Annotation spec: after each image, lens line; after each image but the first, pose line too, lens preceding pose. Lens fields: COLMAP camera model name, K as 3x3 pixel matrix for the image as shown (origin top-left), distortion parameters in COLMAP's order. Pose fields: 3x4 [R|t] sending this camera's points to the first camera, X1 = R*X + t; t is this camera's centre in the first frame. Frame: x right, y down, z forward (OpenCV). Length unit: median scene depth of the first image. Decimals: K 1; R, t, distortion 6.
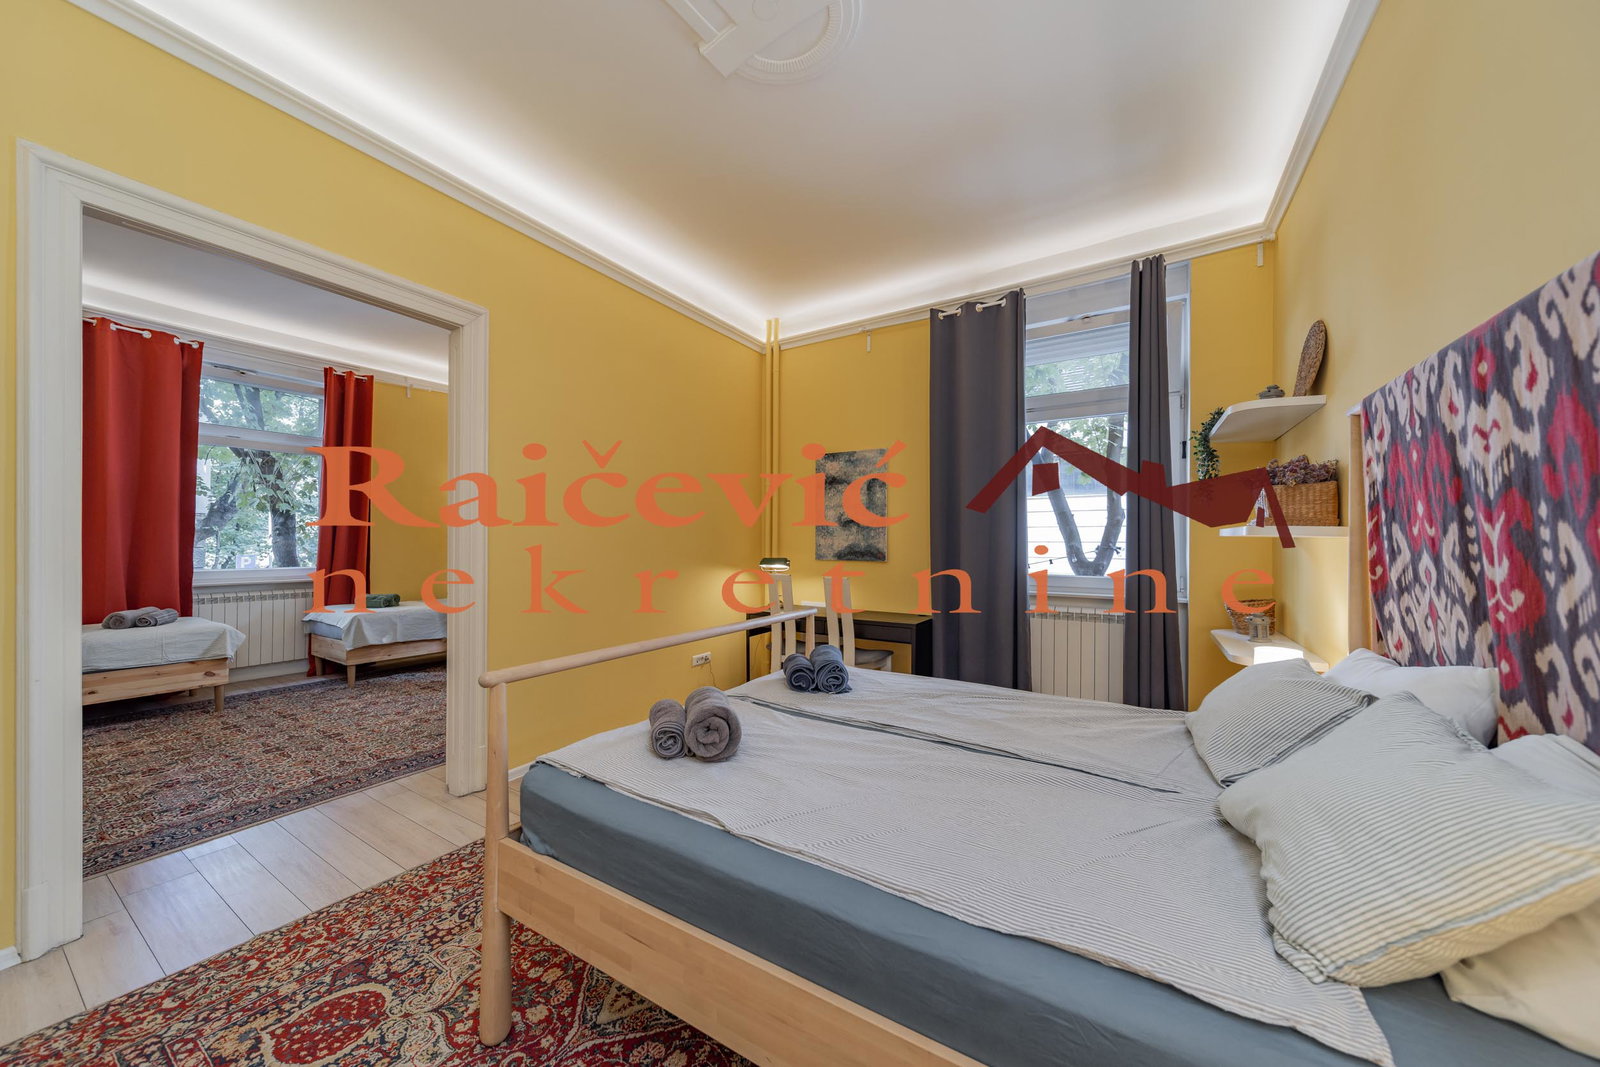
lens RADIAL K [[562.7, 0, 794.2], [0, 562.7, 540.0], [0, 0, 1]] dist [-0.005258, 0.000035]
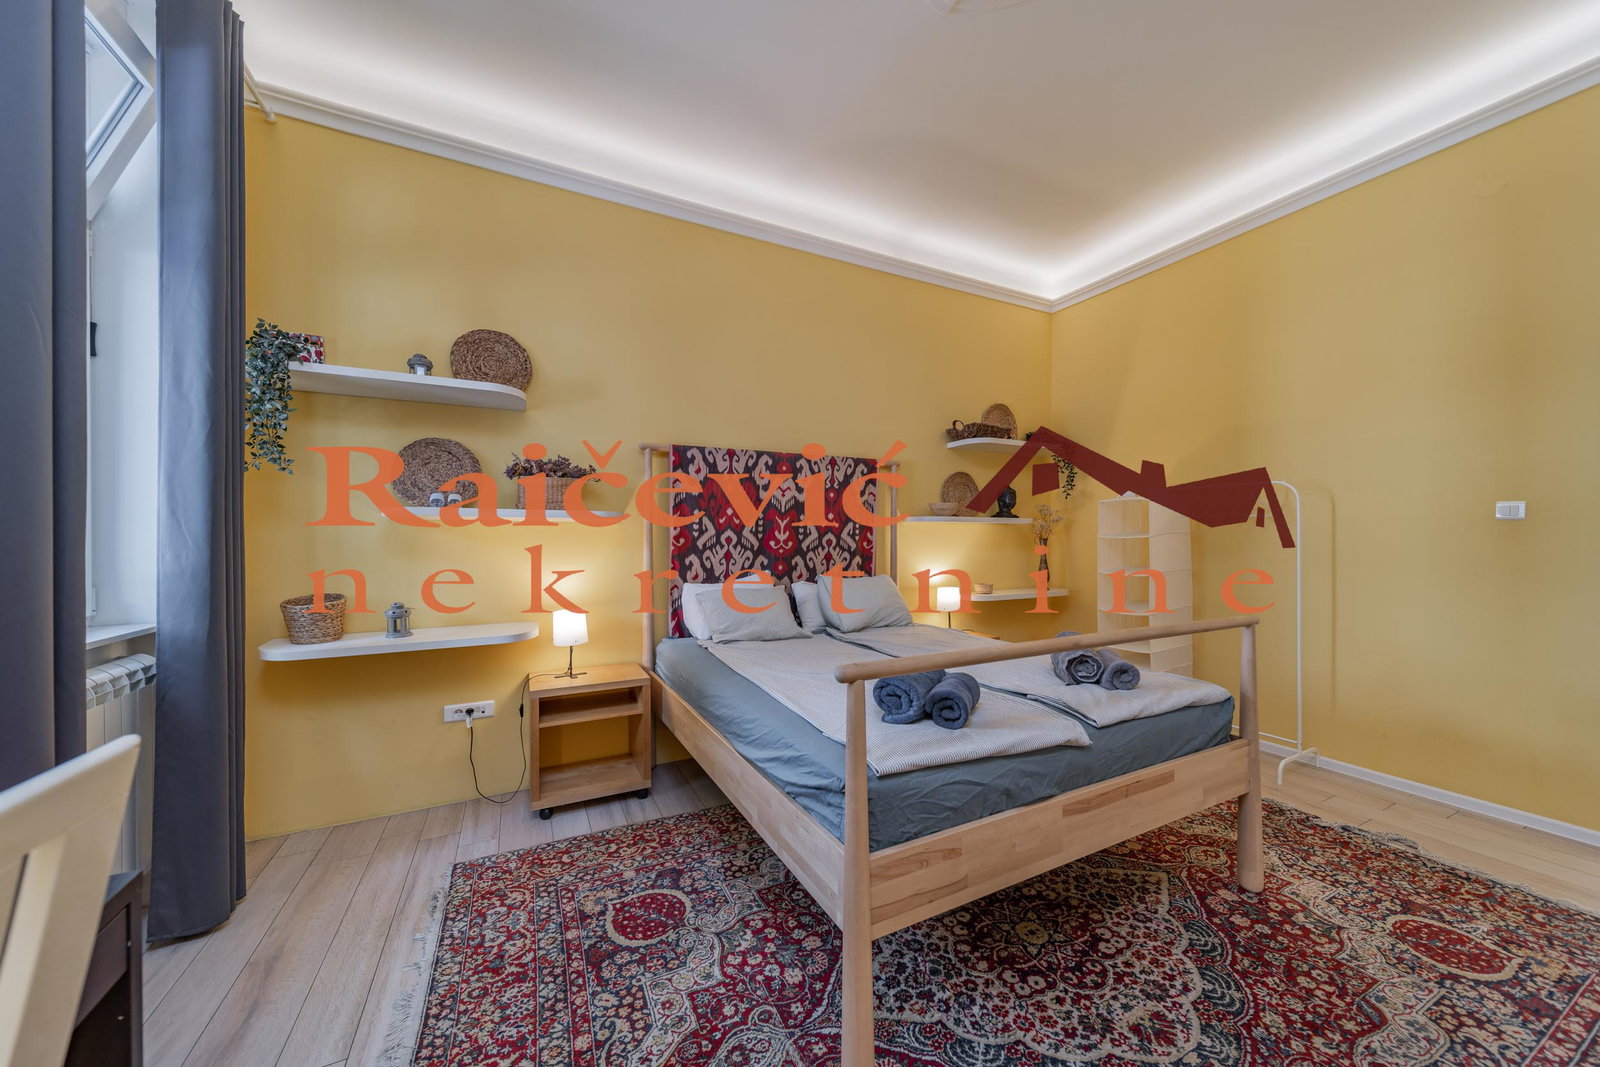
lens RADIAL K [[562.7, 0, 794.2], [0, 562.7, 540.0], [0, 0, 1]] dist [-0.005258, 0.000035]
pose [[-0.858866, -0.003916, 0.512186, -0.118894], [-0.001335, 0.999984, 0.005407, 0.019523], [-0.512199, 0.003960, -0.858858, 1.154294]]
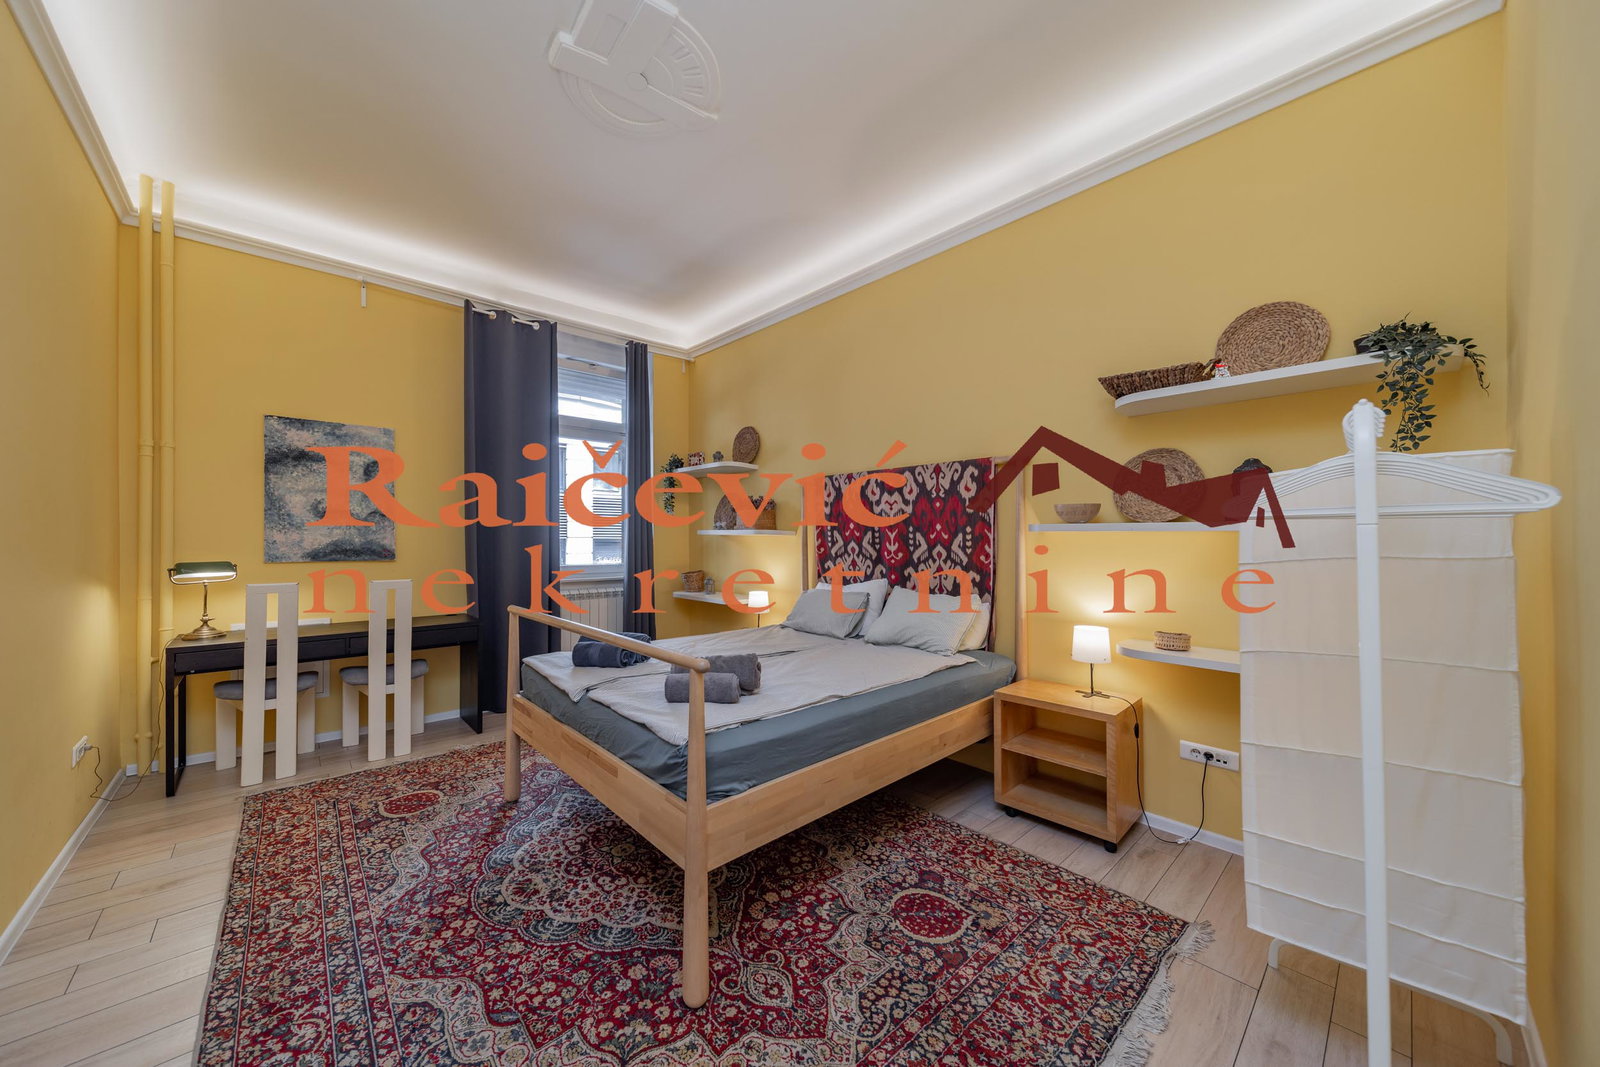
lens RADIAL K [[562.7, 0, 794.2], [0, 562.7, 540.0], [0, 0, 1]] dist [-0.005258, 0.000035]
pose [[0.257927, -0.003232, 0.966159, -0.649531], [-0.004424, 0.999980, 0.004526, 0.000639], [-0.966154, -0.005442, 0.257908, 0.227769]]
